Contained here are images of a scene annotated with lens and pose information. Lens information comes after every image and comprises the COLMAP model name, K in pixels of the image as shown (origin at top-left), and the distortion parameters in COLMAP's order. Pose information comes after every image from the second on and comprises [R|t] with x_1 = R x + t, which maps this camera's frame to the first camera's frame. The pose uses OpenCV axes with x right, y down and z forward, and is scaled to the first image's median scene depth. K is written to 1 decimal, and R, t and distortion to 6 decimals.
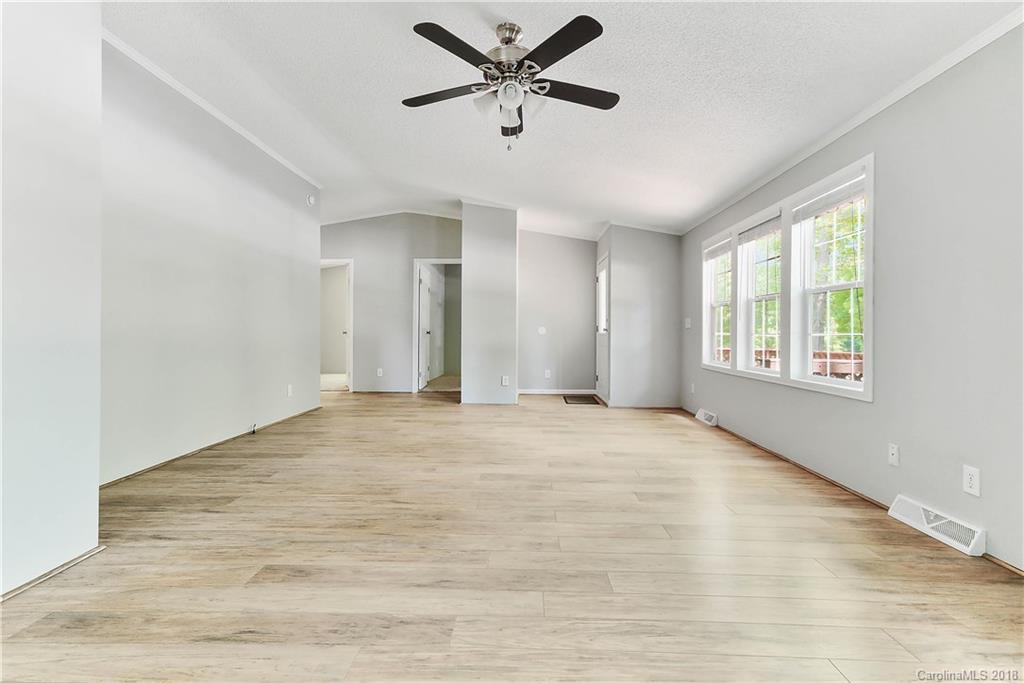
lens RADIAL K [[469.4, 0, 513.8], [0, 469.4, 330.2], [0, 0, 1]] dist [-0.001499, 0.009100]
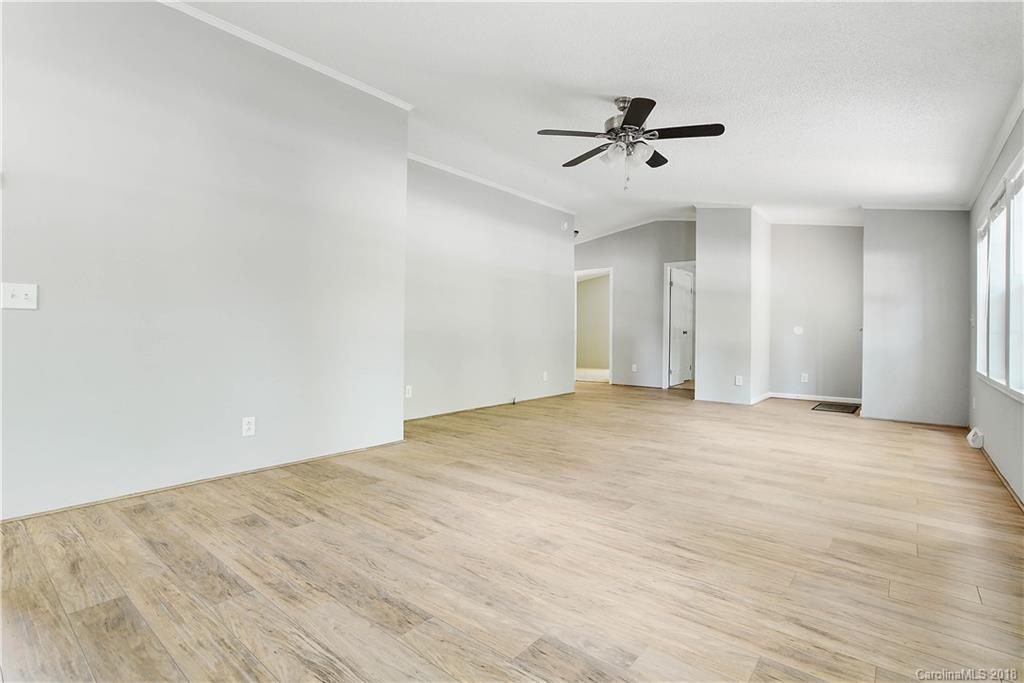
lens RADIAL K [[485.9, 0, 515.5], [0, 485.9, 327.4], [0, 0, 1]] dist [-0.054681, 0.021490]
pose [[0.796686, -0.003214, -0.604385, 0.311868], [-0.001253, 0.999975, -0.006970, 0.003576], [0.604392, 0.006311, 0.796662, -0.138023]]
